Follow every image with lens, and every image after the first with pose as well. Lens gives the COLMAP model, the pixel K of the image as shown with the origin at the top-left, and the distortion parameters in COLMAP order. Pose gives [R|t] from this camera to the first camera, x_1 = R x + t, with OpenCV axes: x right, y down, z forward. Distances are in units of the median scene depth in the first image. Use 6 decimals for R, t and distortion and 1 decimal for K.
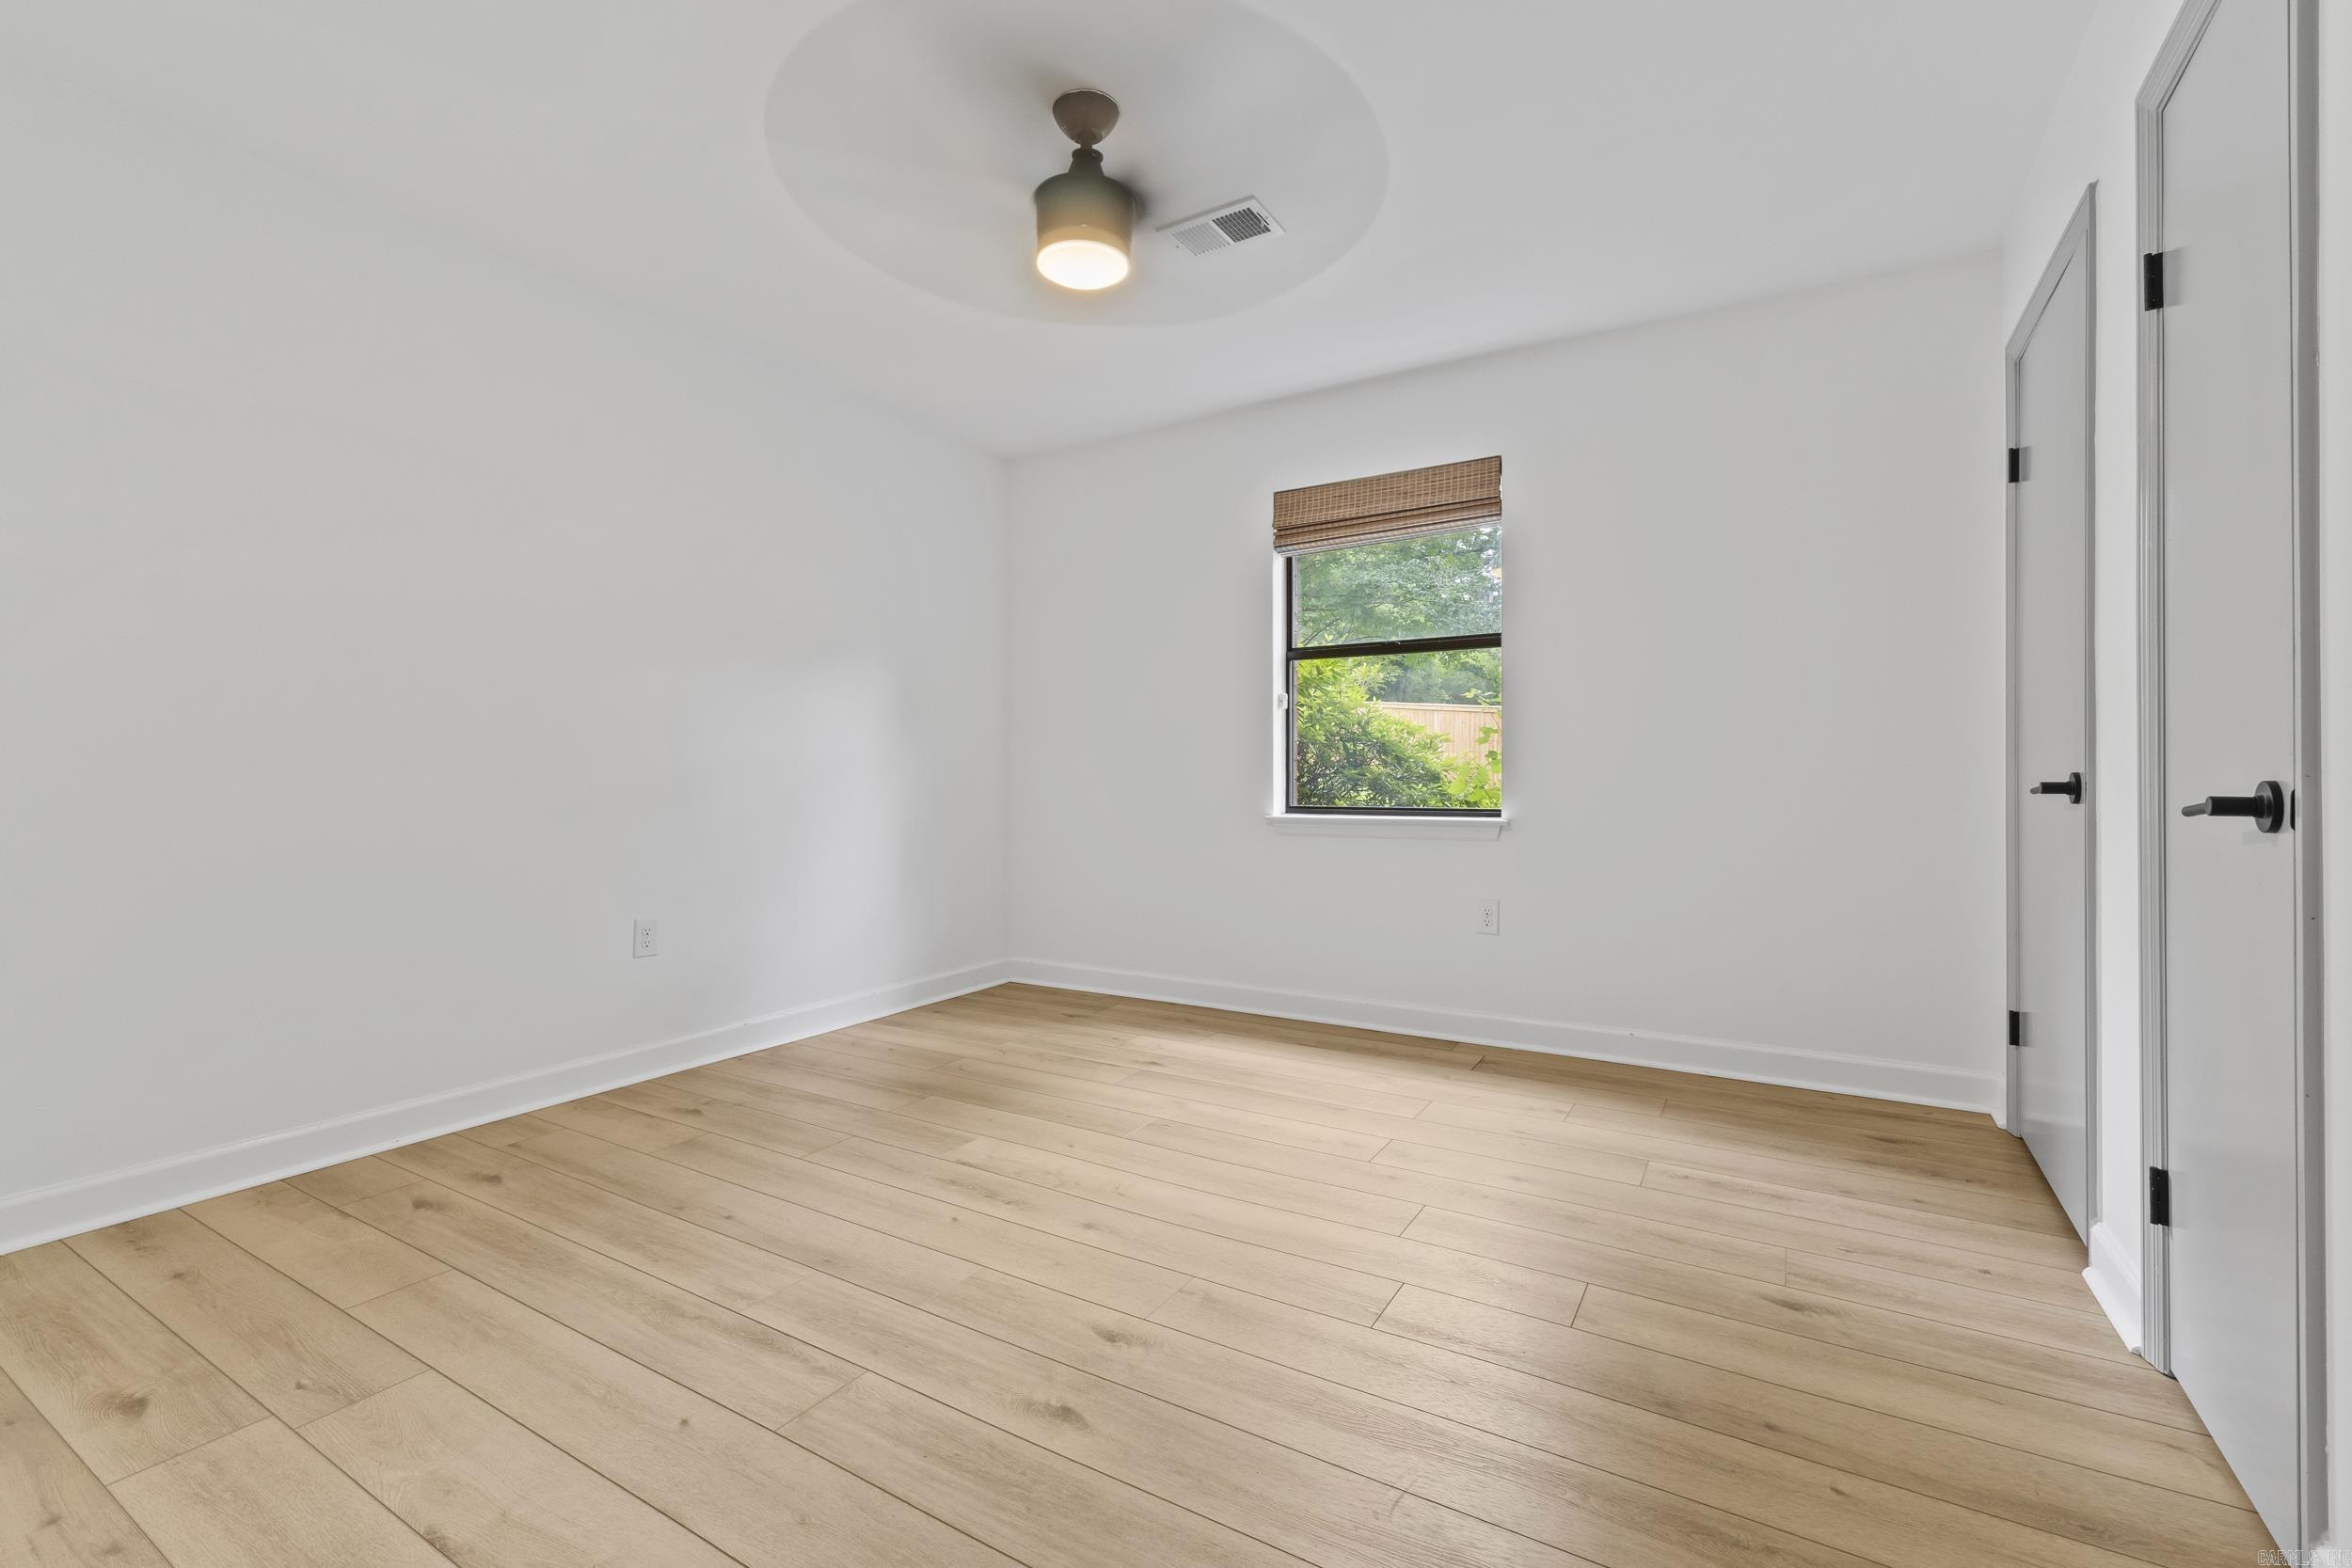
lens RADIAL K [[992.6, 0, 1193.4], [0, 992.6, 802.9], [0, 0, 1]] dist [0.003053, -0.003704]
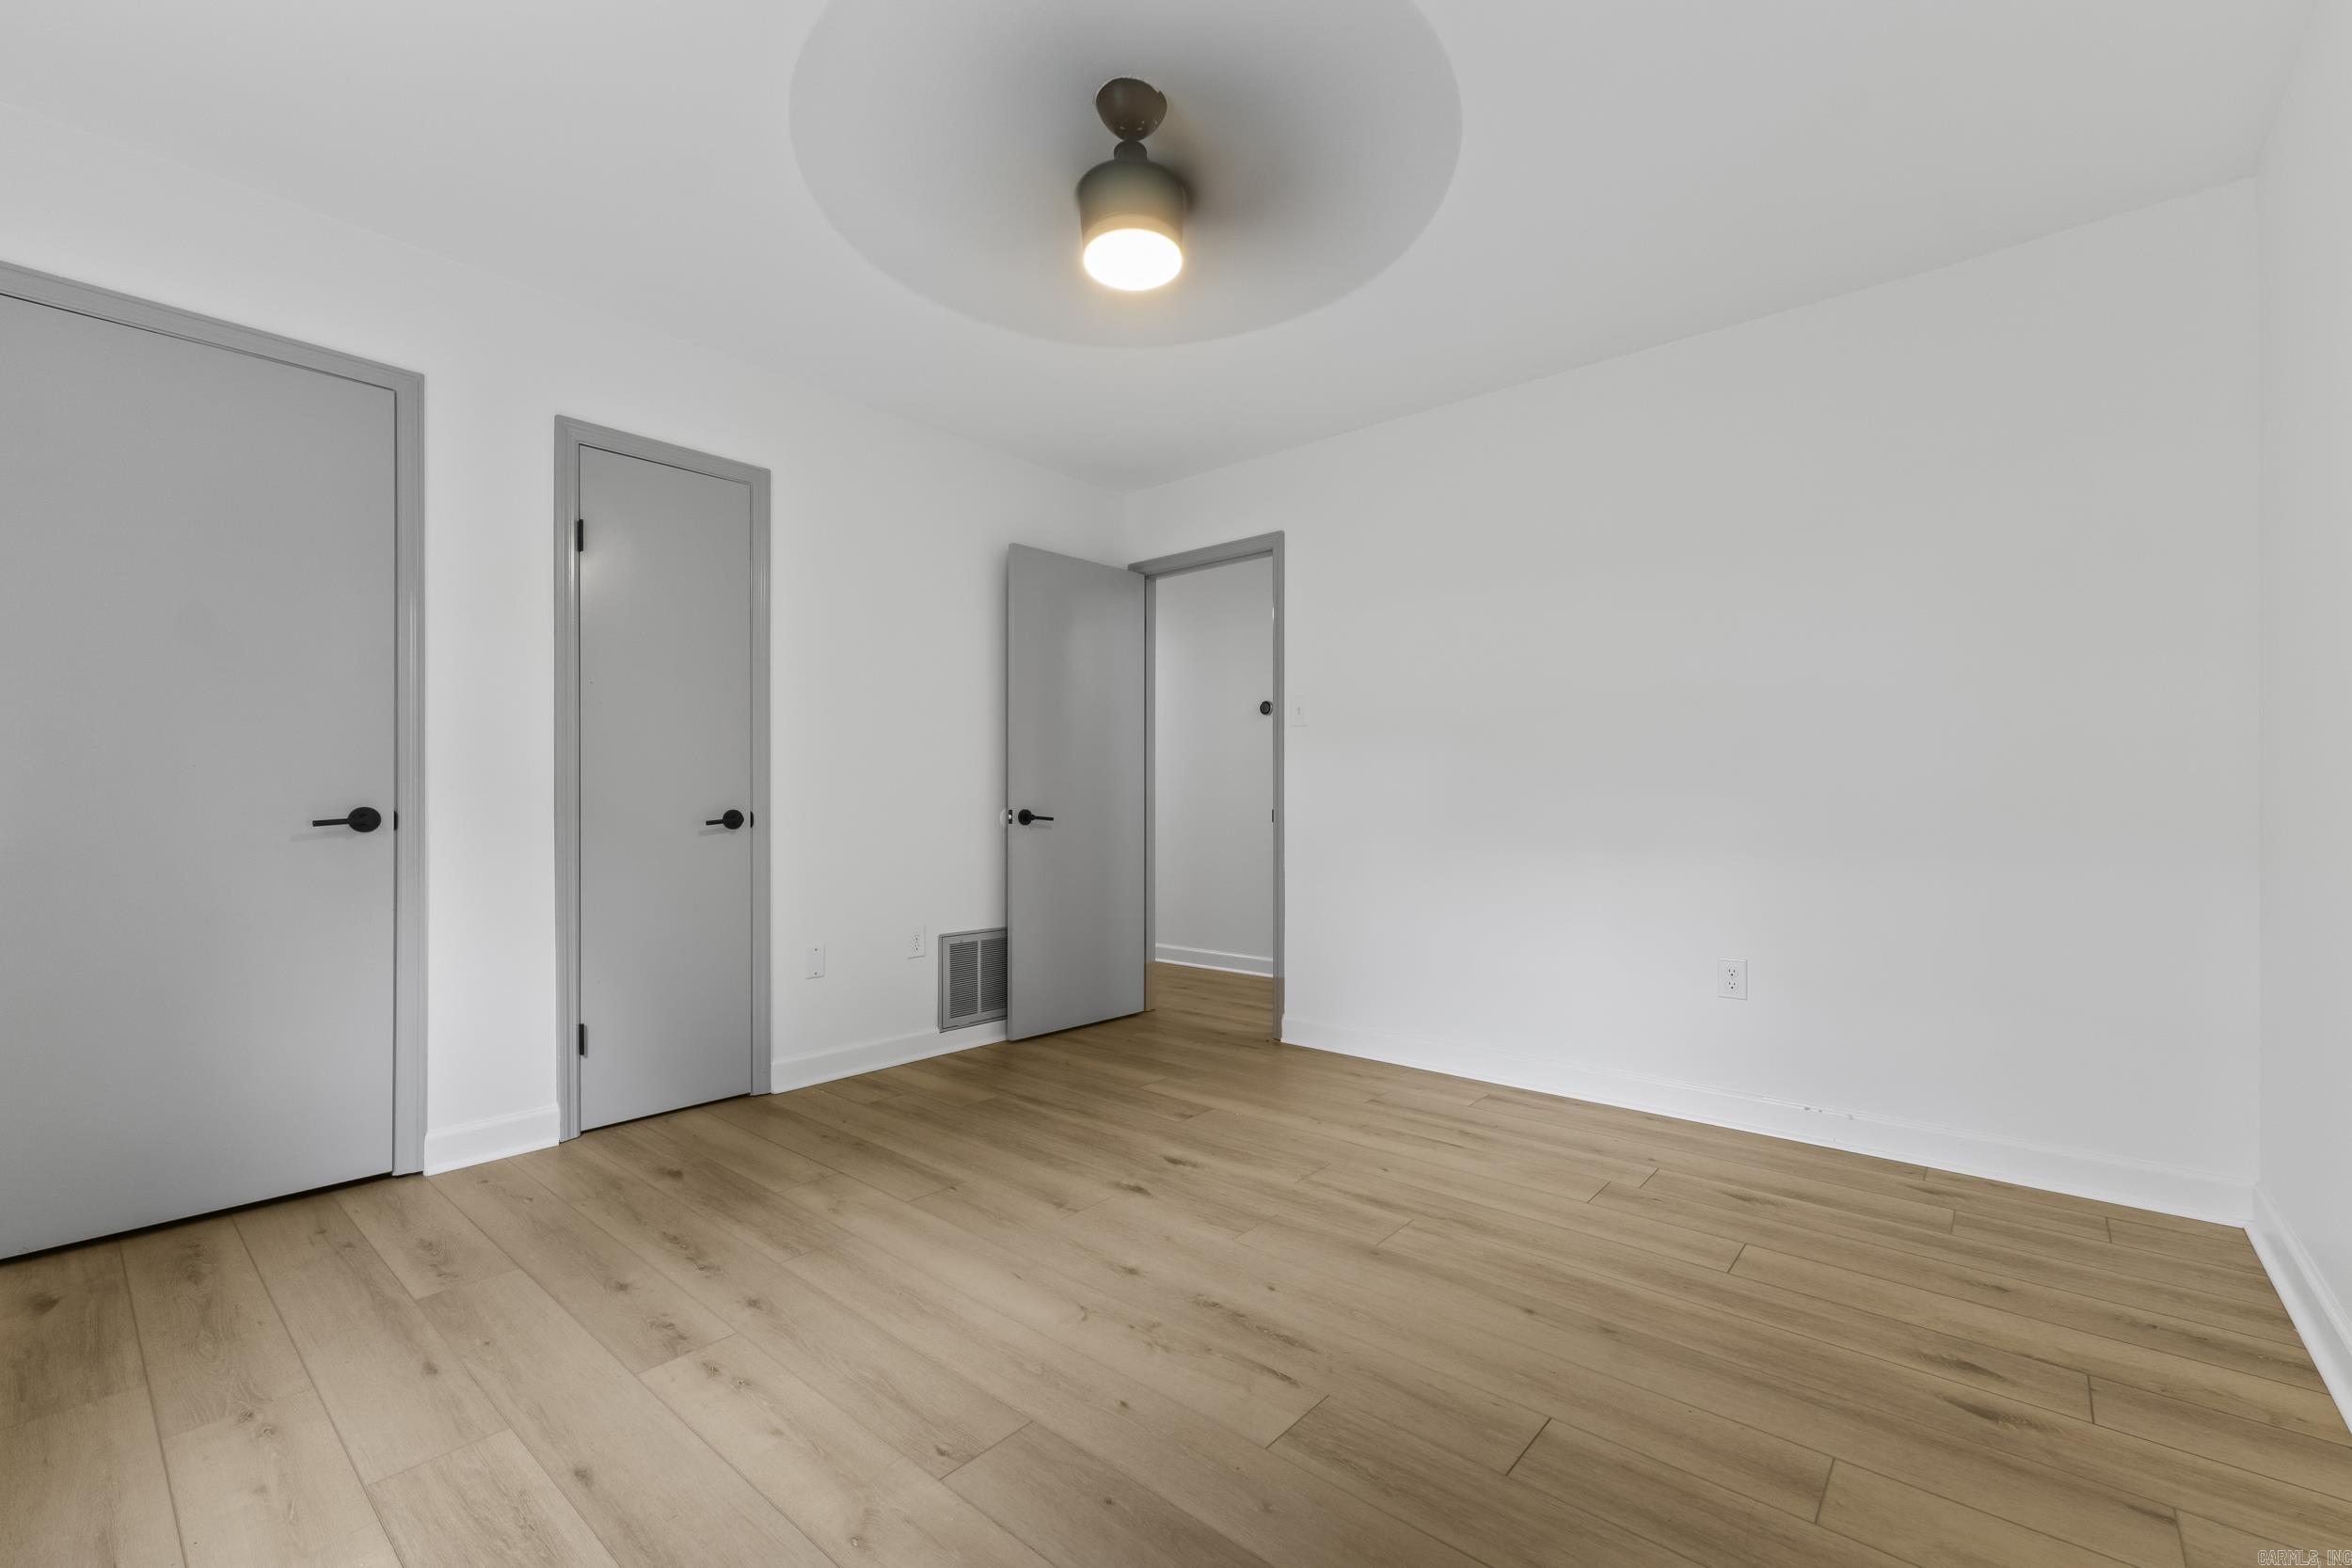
lens RADIAL K [[992.6, 0, 1193.4], [0, 992.6, 802.9], [0, 0, 1]] dist [0.003053, -0.003704]
pose [[-0.985370, 0.002077, 0.170415, -0.339677], [0.006446, 0.999665, 0.025085, -0.058099], [-0.170306, 0.025816, -0.985053, 1.984004]]
